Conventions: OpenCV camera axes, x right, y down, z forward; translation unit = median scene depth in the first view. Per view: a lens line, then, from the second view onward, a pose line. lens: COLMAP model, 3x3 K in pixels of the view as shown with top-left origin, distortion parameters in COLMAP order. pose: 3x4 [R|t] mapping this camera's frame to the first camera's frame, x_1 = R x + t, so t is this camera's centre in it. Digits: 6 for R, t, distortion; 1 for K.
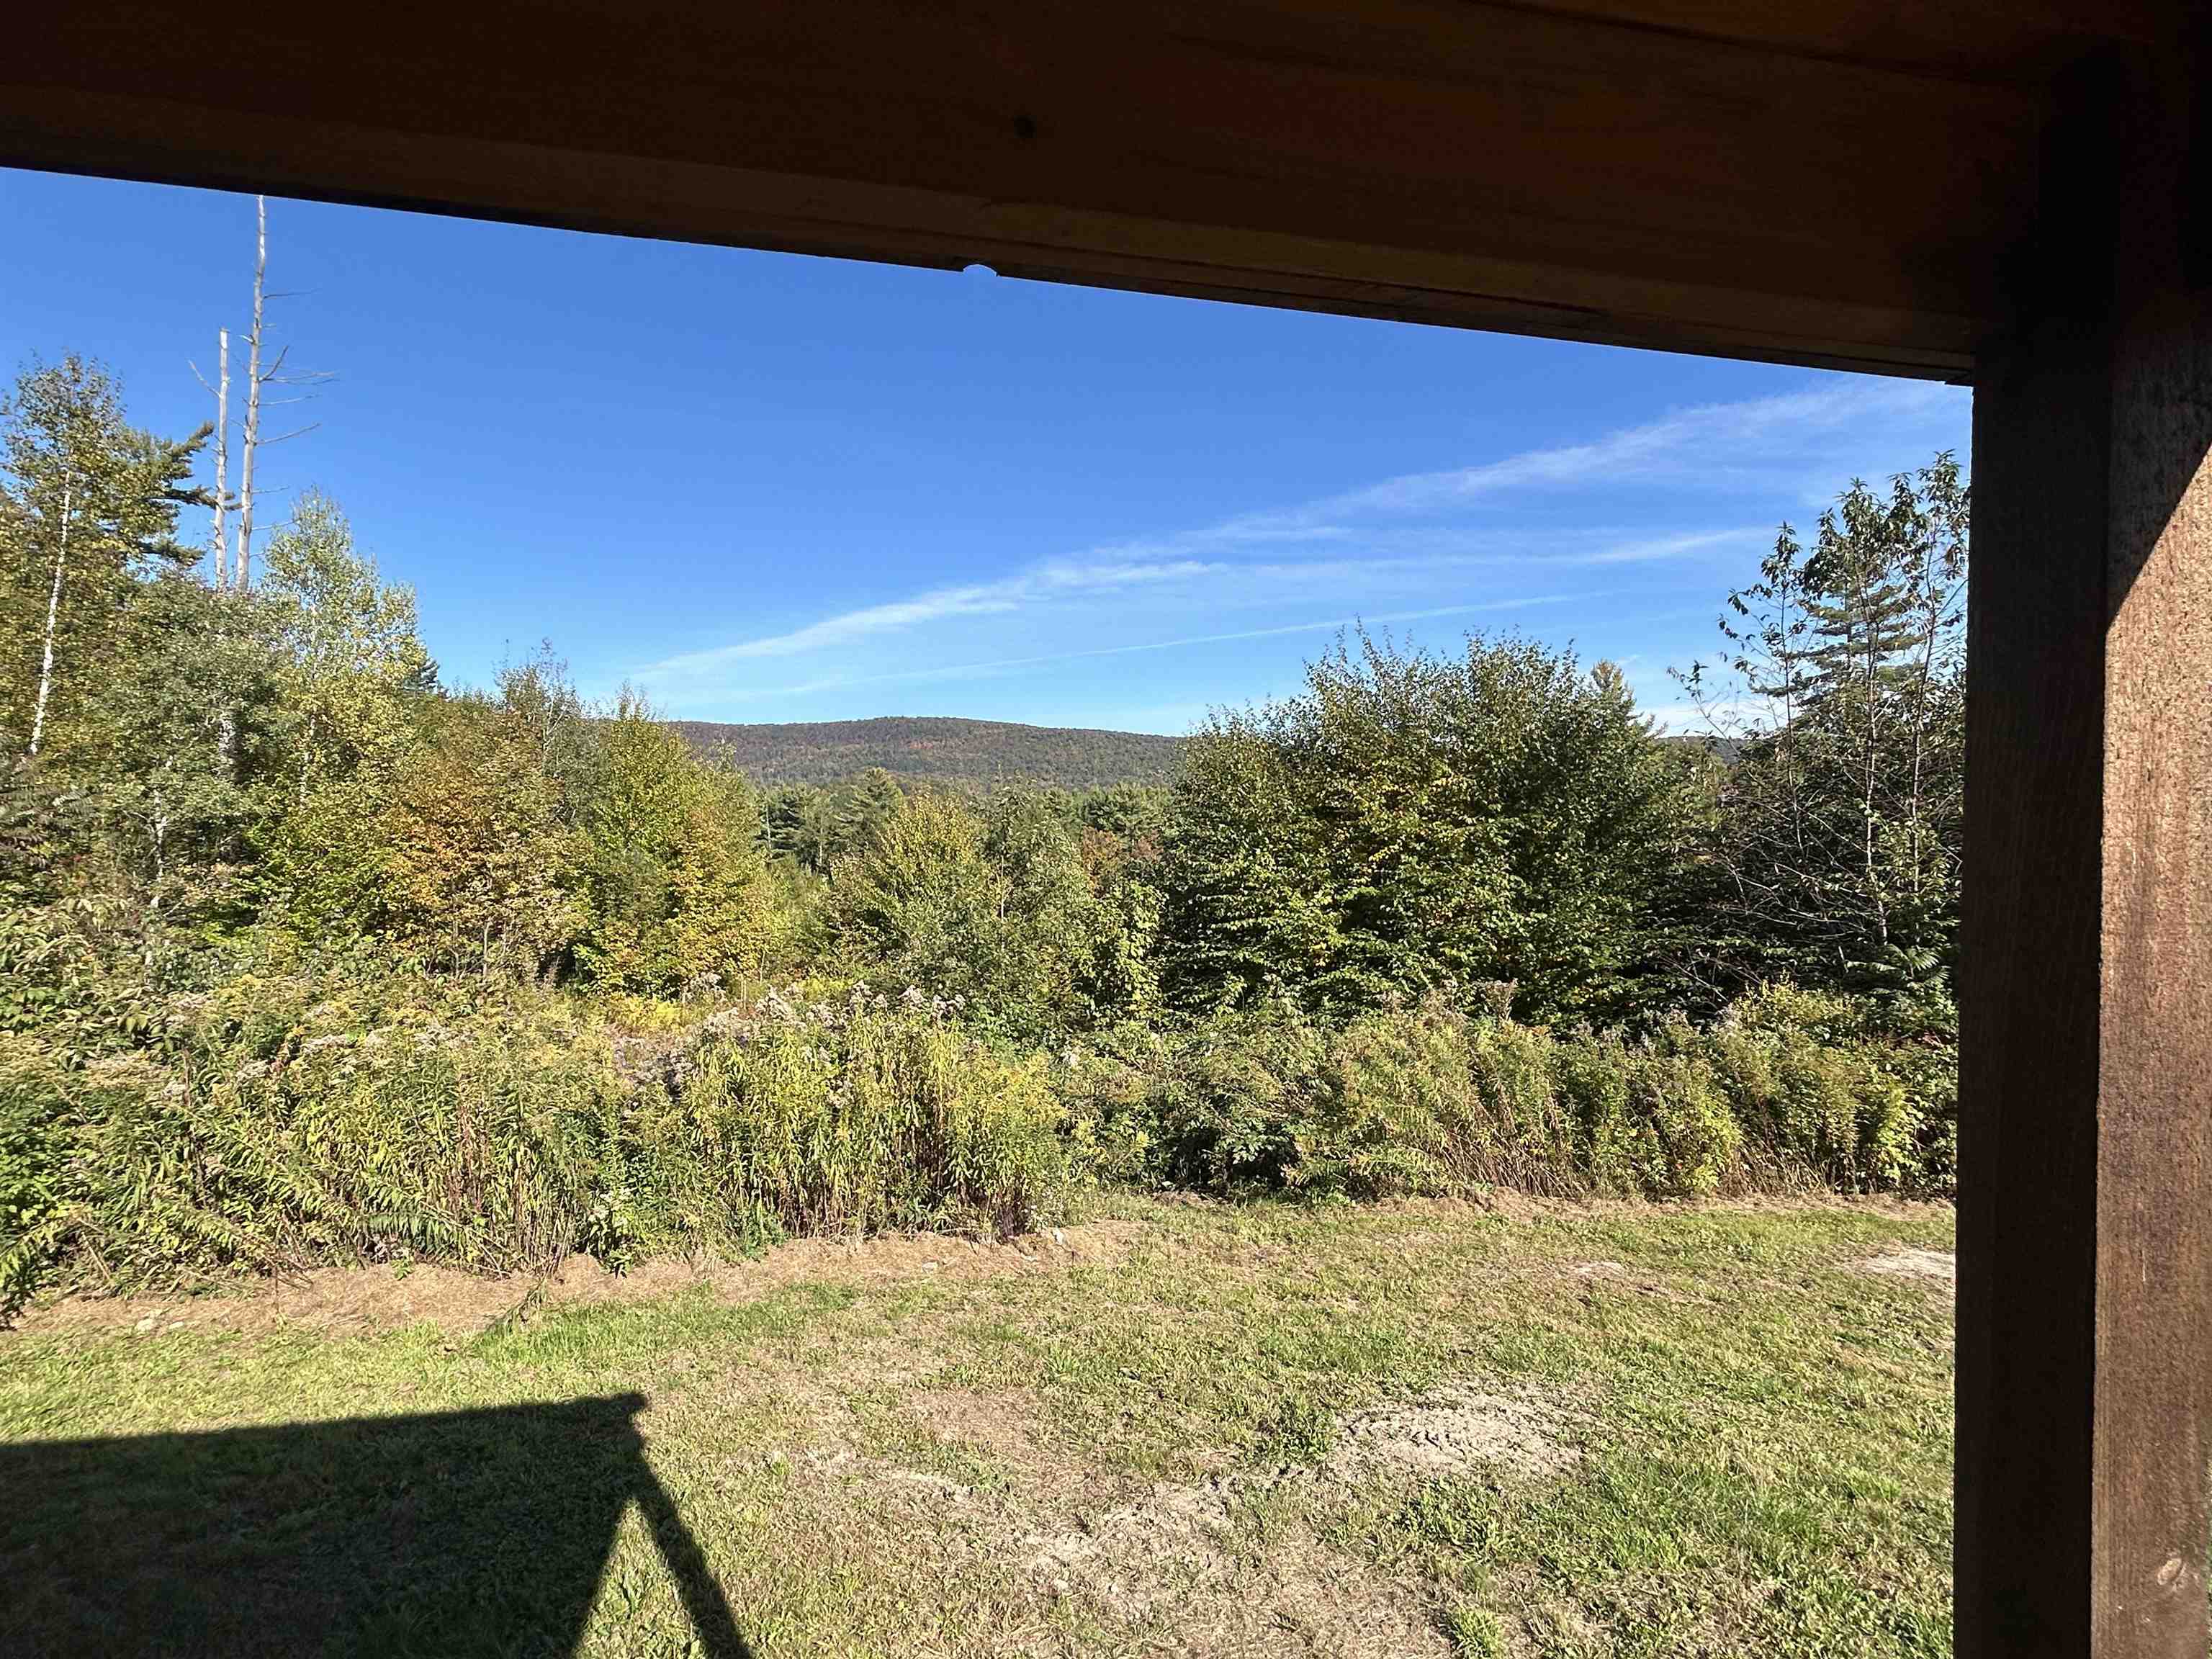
lens RADIAL K [[1104.2, 0, 1098.2], [0, 1104.2, 820.2], [0, 0, 1]] dist [-0.004814, 0.001788]
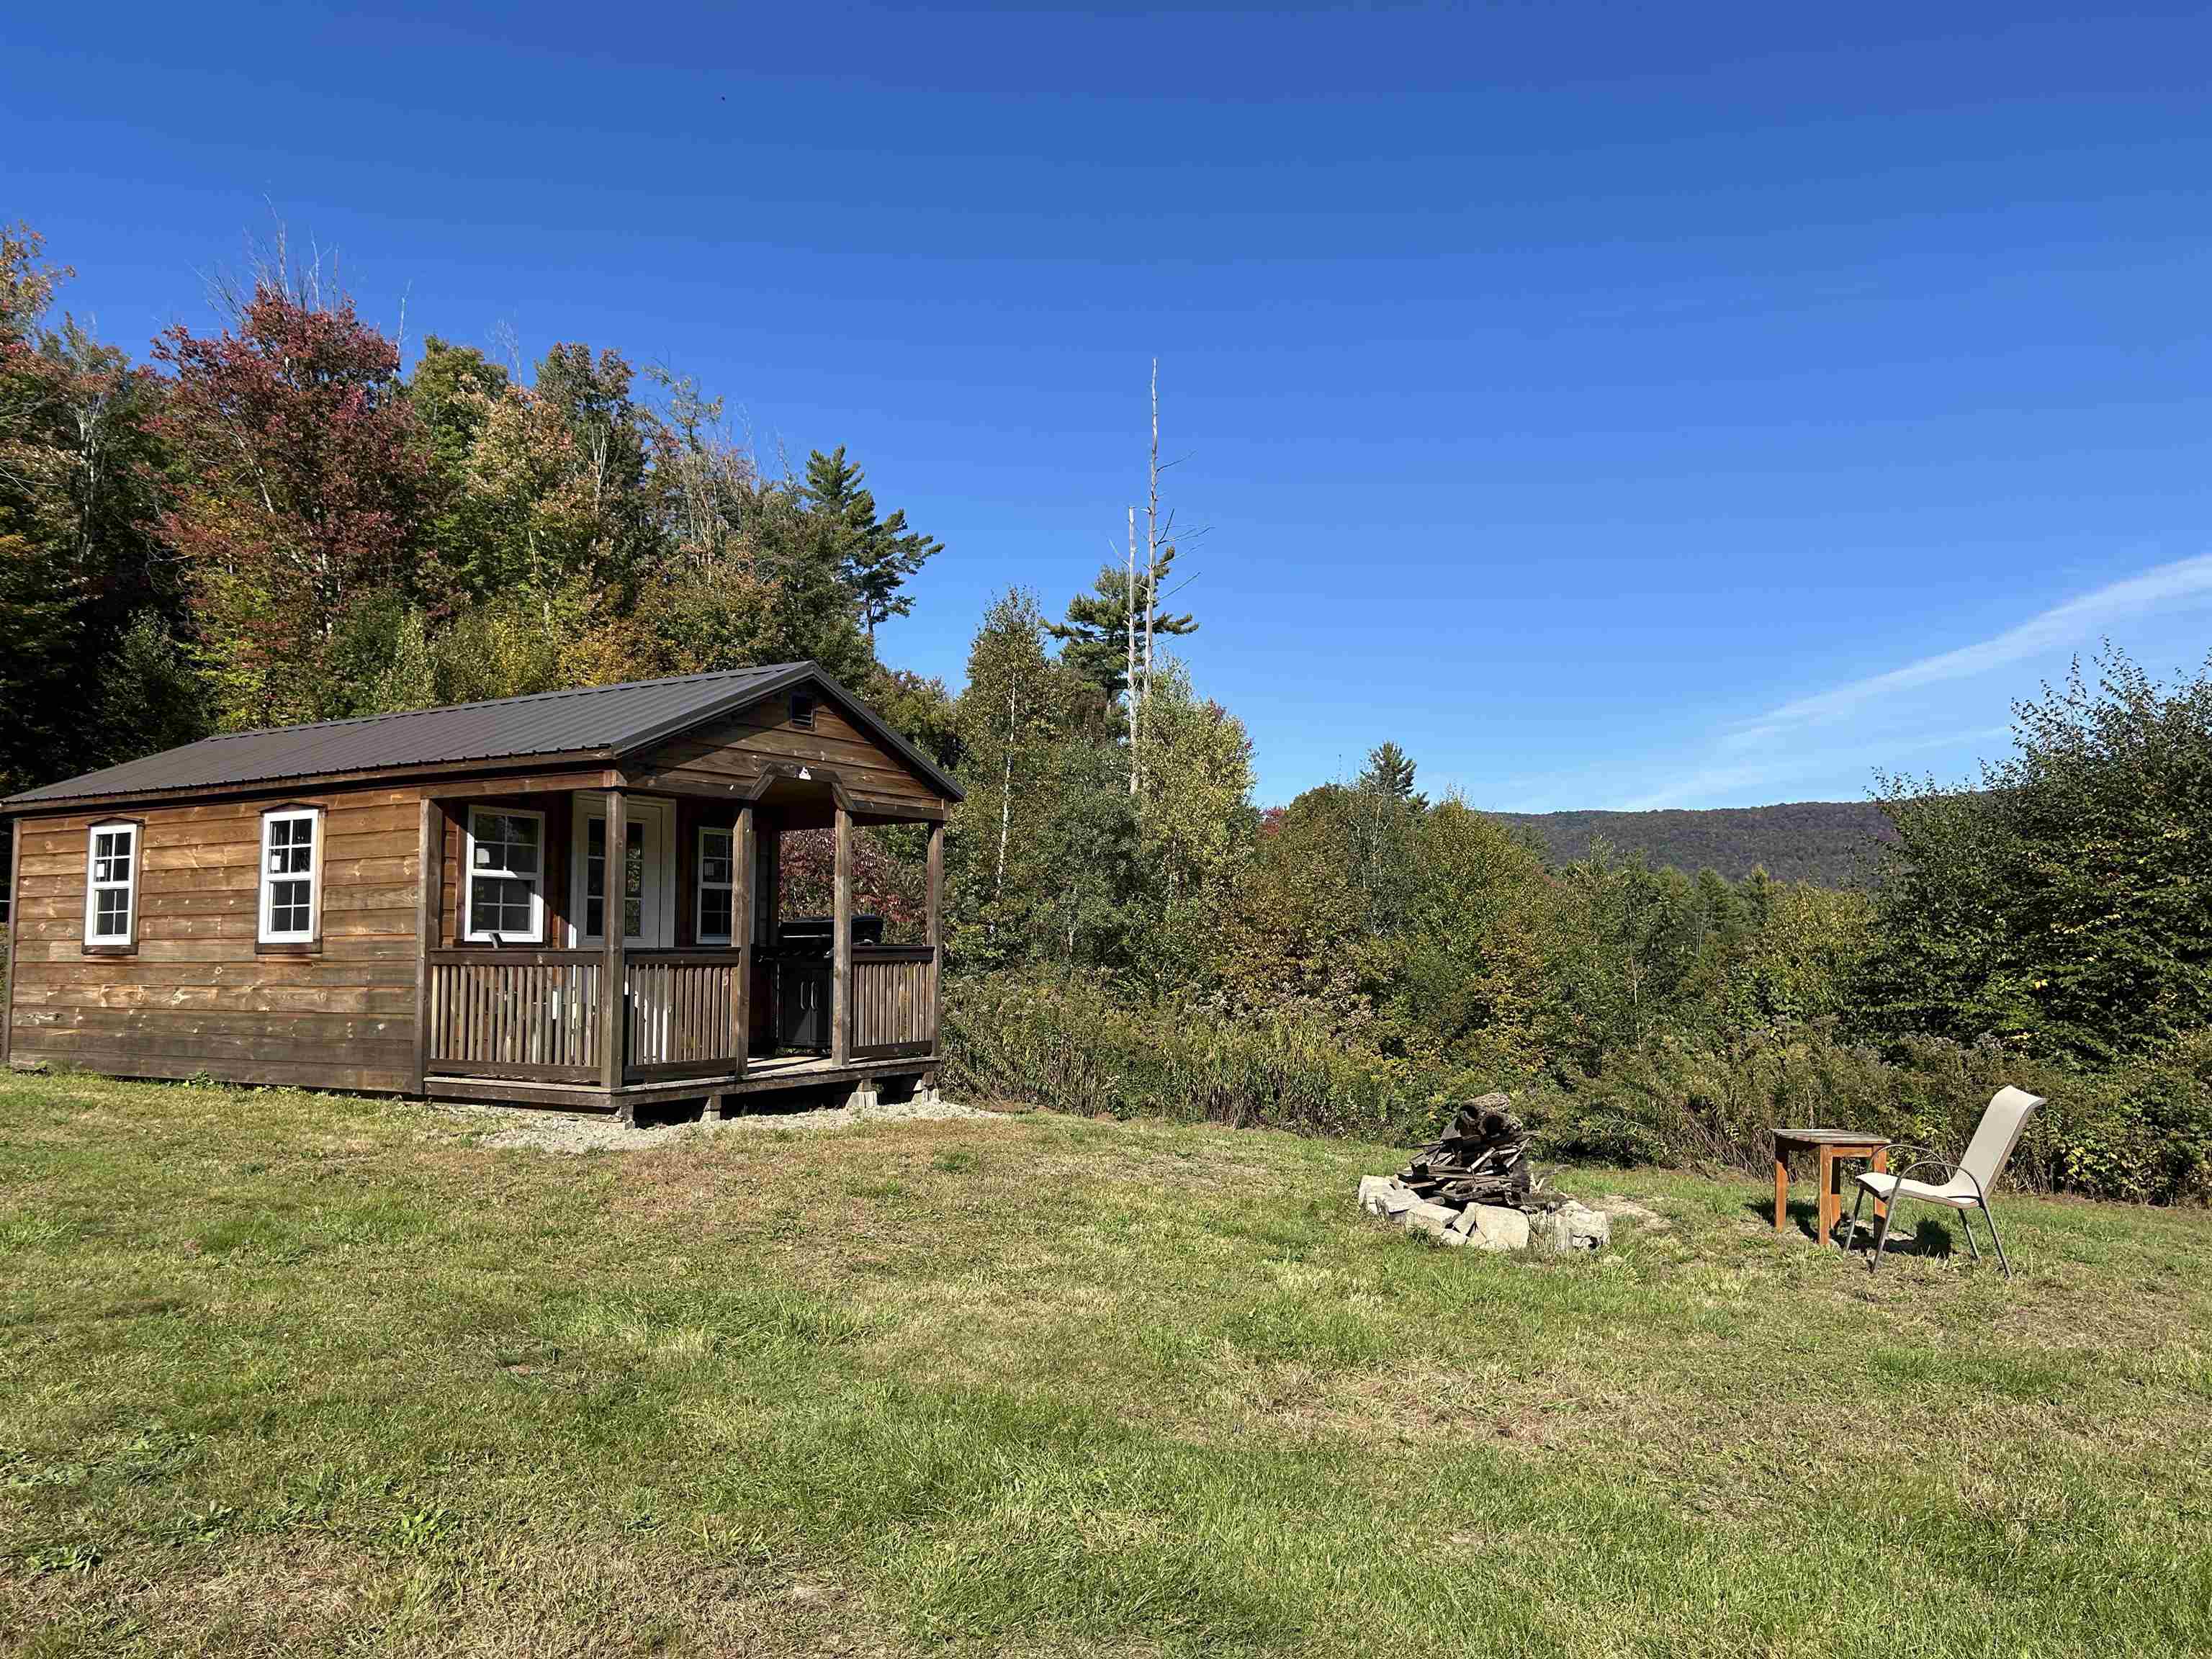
lens RADIAL K [[1643.8, 0, 1102.8], [0, 1643.8, 851.5], [0, 0, 1]] dist [0.068039, -0.087834]
pose [[0.728519, -0.061928, -0.682221, 0.404557], [0.019021, 0.997350, -0.070222, 0.034130], [0.684762, 0.038181, 0.727766, -0.303199]]
